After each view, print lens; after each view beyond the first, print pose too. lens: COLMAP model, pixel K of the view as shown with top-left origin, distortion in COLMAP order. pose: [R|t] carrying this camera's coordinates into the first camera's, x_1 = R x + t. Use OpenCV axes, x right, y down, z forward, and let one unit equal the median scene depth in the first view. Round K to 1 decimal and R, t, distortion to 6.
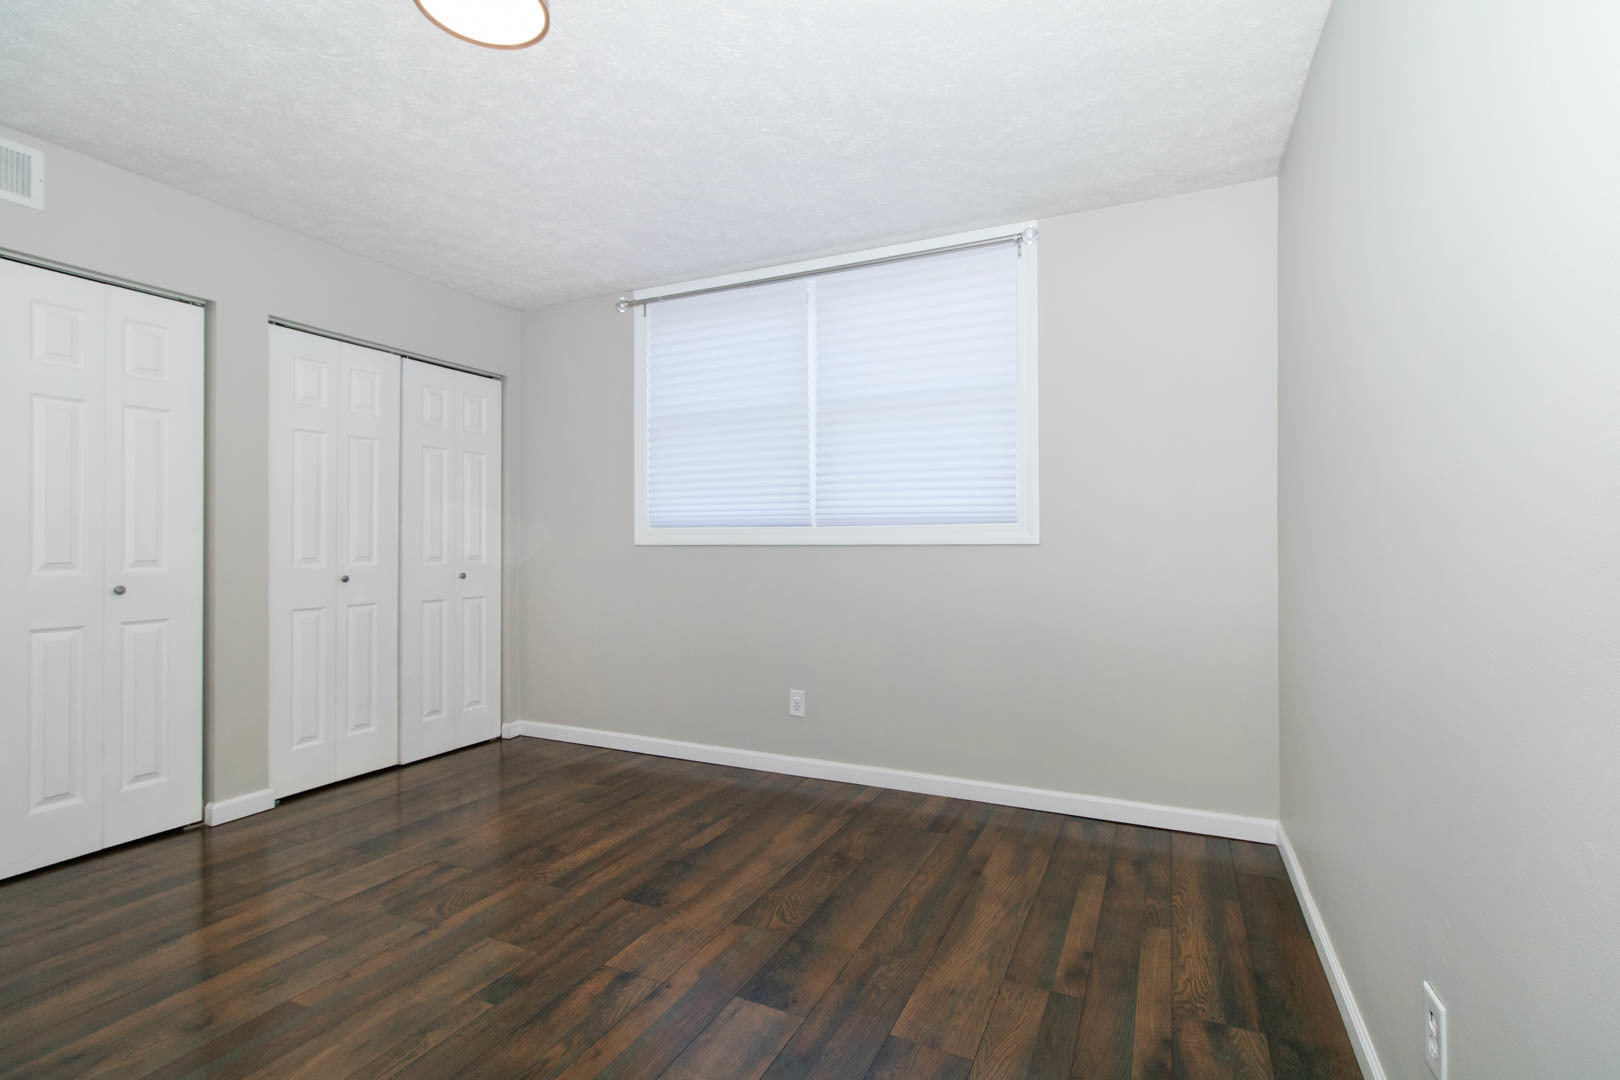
lens RADIAL K [[734.9, 0, 790.8], [0, 734.9, 541.0], [0, 0, 1]] dist [0.001269, -0.000119]
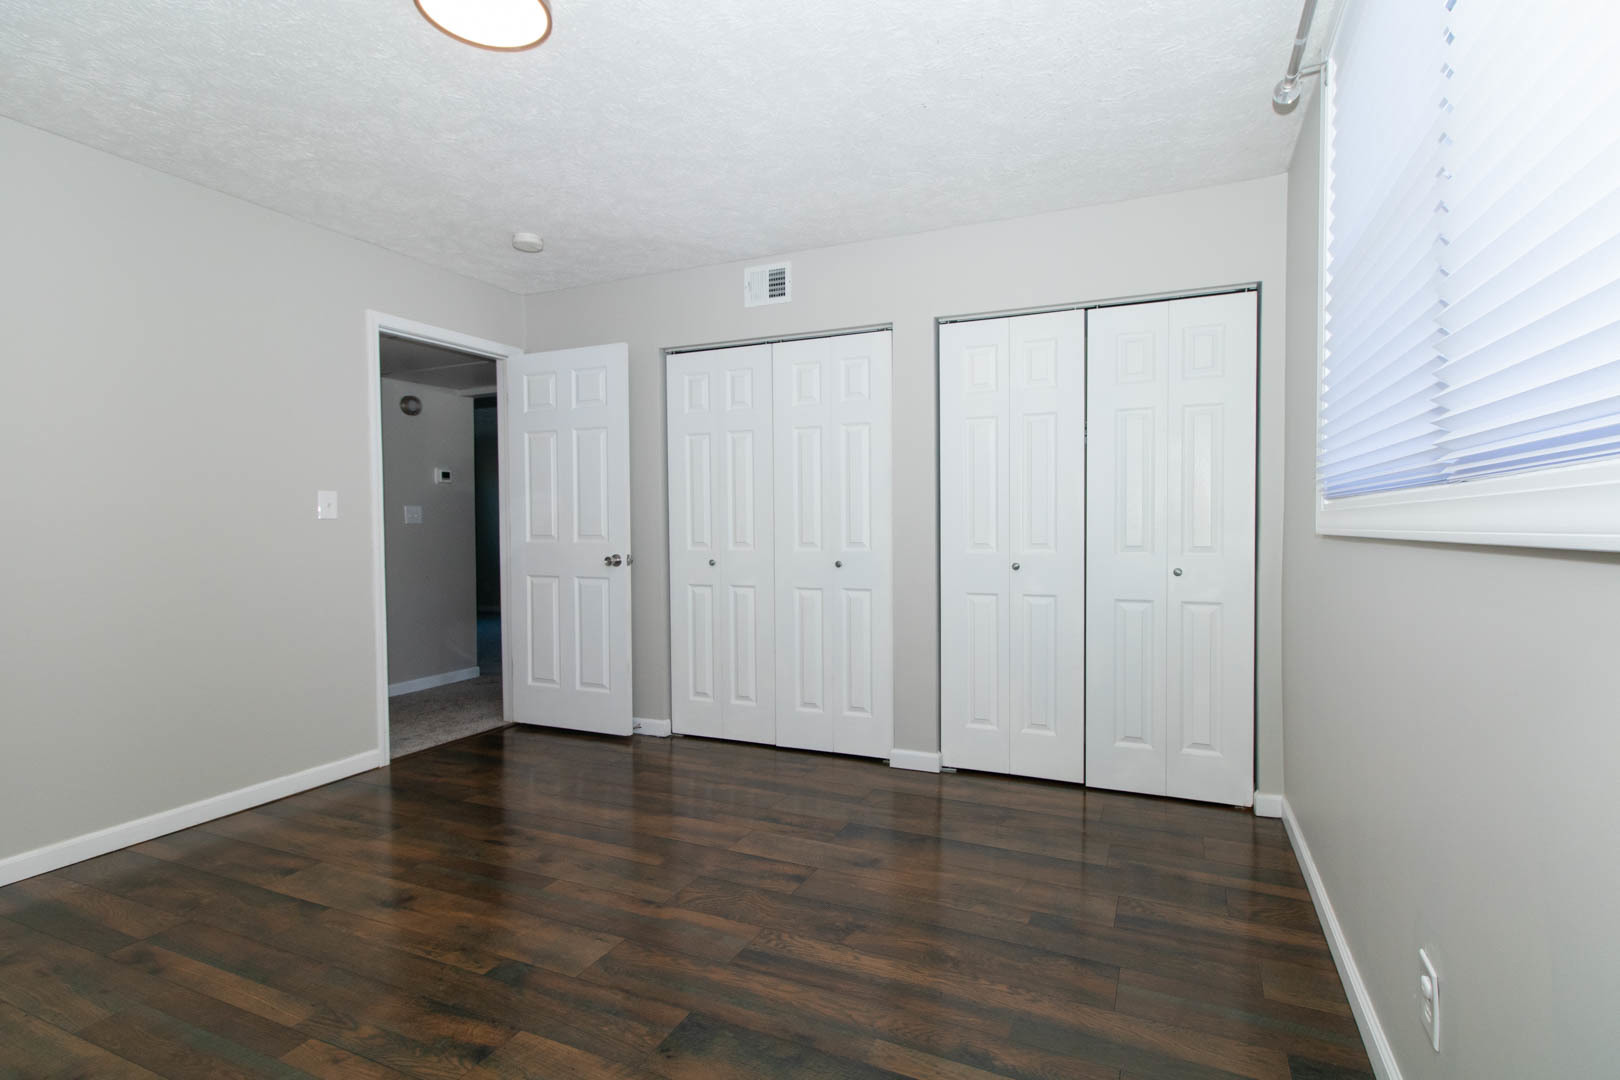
lens RADIAL K [[759.2, 0, 891.8], [0, 759.2, 544.2], [0, 0, 1]] dist [0.001320, -0.000378]
pose [[0.083472, 0.025581, -0.996182, 0.468548], [0.001842, 0.999665, 0.025825, -0.002188], [0.996508, -0.003991, 0.083397, 1.000202]]
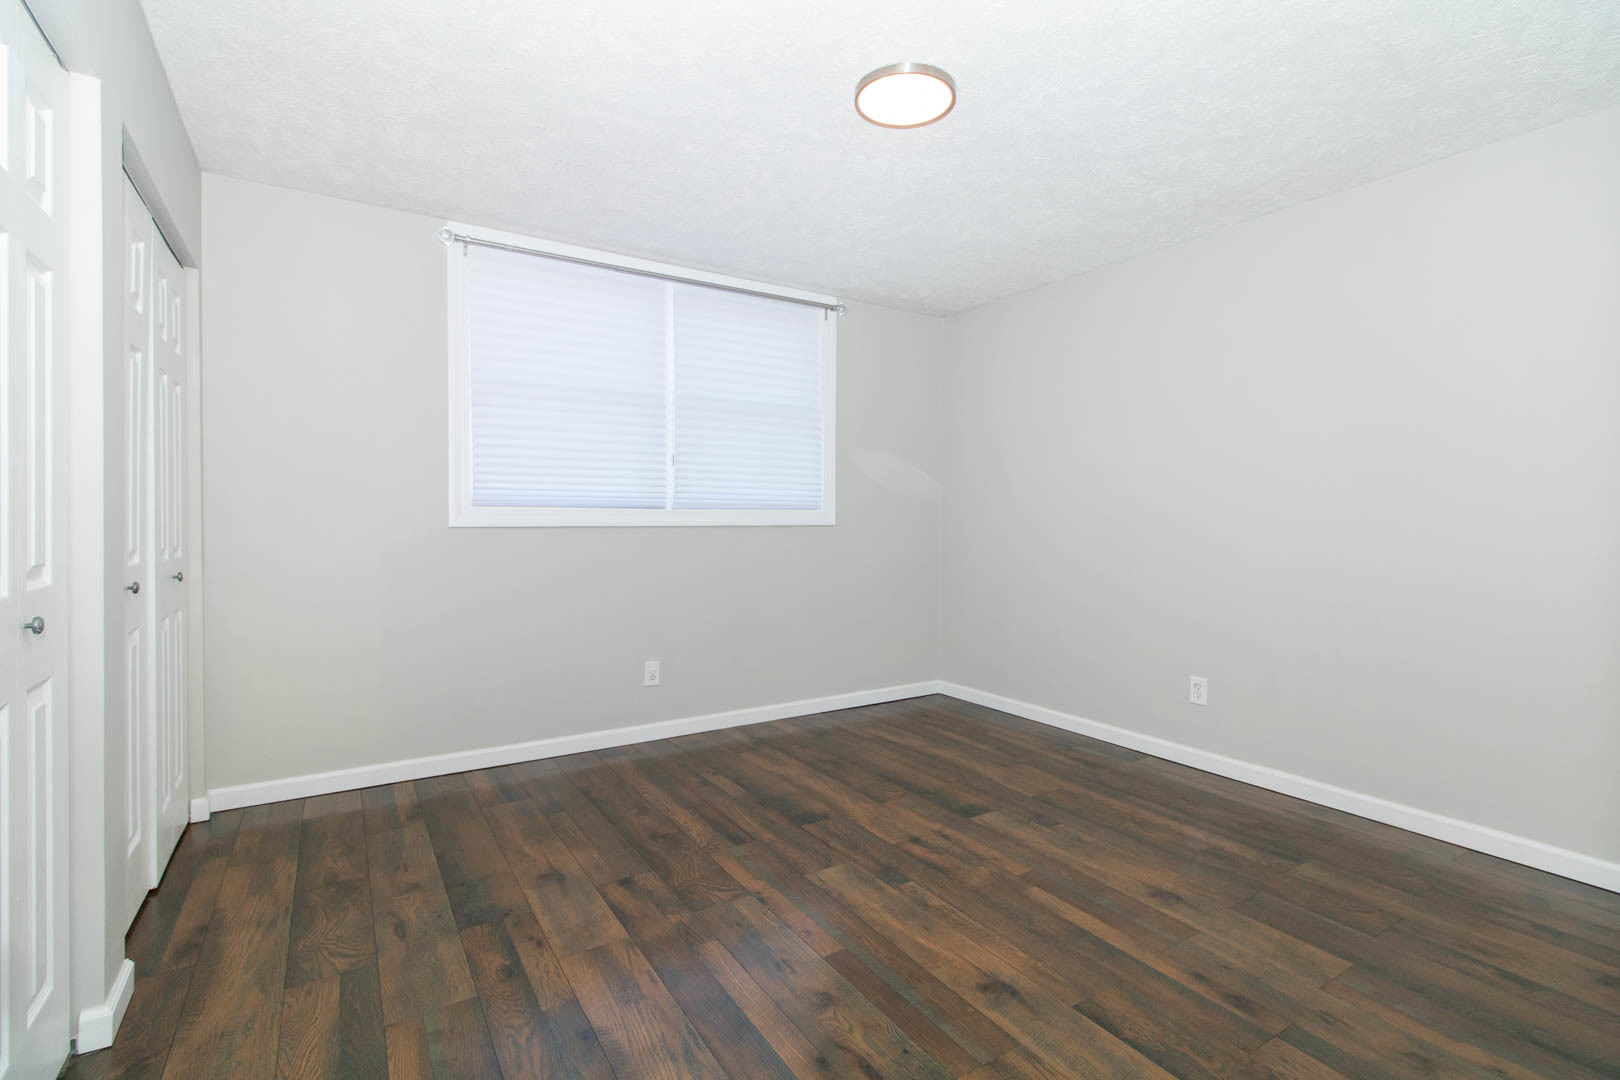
lens RADIAL K [[748.3, 0, 821.7], [0, 748.3, 526.7], [0, 0, 1]] dist [0.000122, -0.000625]
pose [[0.537038, -0.004717, 0.843545, -1.077318], [-0.003080, 0.999967, 0.007552, -0.003836], [-0.843553, -0.006653, 0.537005, 0.287309]]
